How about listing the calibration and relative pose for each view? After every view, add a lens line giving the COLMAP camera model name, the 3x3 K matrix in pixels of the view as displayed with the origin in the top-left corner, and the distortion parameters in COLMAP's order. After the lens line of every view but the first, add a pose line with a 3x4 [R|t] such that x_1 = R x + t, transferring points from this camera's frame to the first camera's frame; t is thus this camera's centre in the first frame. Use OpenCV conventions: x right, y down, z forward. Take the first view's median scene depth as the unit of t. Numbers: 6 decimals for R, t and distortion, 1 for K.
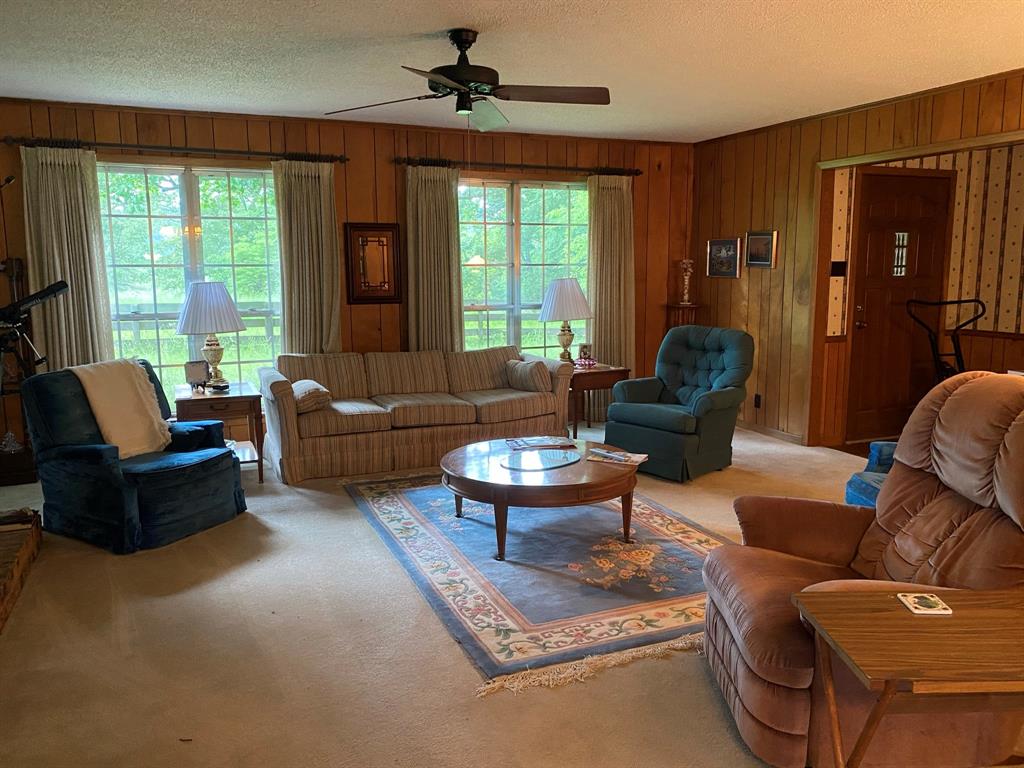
lens RADIAL K [[787.1, 0, 512.0], [0, 787.1, 384.0], [0, 0, 1]] dist [0.046553, -0.053836]
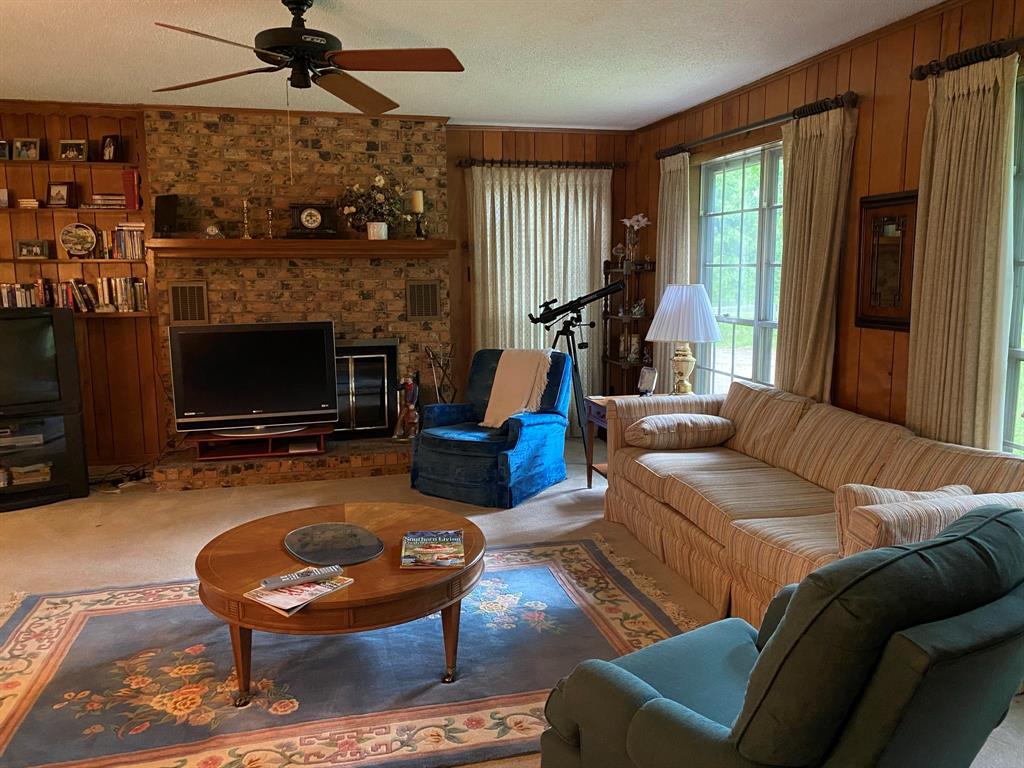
lens RADIAL K [[787.1, 0, 512.0], [0, 787.1, 384.0], [0, 0, 1]] dist [0.046553, -0.053836]
pose [[-0.145704, 0.157500, -0.976711, 0.646446], [-0.147633, 0.972731, 0.178882, -0.183012], [0.978251, 0.170259, -0.118479, 1.140667]]
